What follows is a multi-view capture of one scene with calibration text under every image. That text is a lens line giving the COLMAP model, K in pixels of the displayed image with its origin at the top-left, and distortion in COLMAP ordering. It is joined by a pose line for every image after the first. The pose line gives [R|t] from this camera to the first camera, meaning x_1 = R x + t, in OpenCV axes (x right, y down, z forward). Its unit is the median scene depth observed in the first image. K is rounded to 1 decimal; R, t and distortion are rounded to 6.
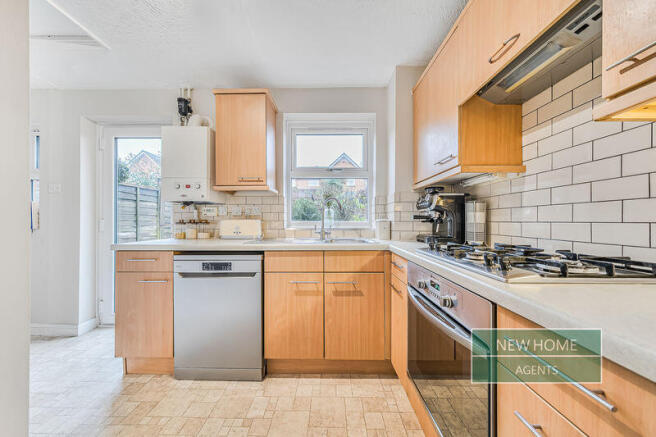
lens RADIAL K [[220.6, 0, 328.0], [0, 220.6, 218.5], [0, 0, 1]] dist [0.000514, 0.000014]
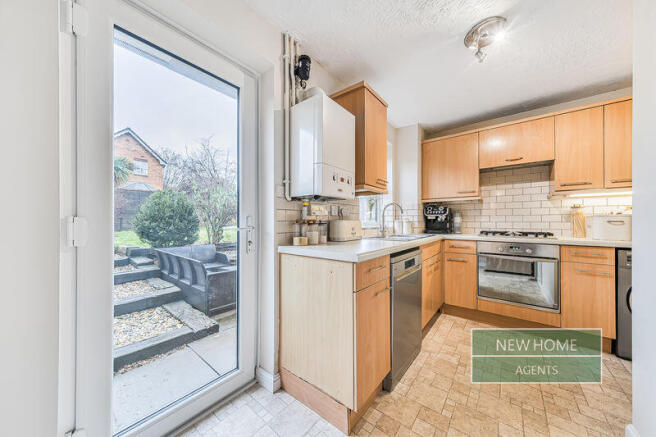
lens RADIAL K [[220.6, 0, 328.0], [0, 220.6, 218.5], [0, 0, 1]] dist [0.000514, 0.000014]
pose [[0.618969, 0.011004, 0.785338, -1.751861], [-0.009679, 0.999933, -0.006382, 0.009034], [-0.785355, -0.003651, 0.619034, 0.701863]]
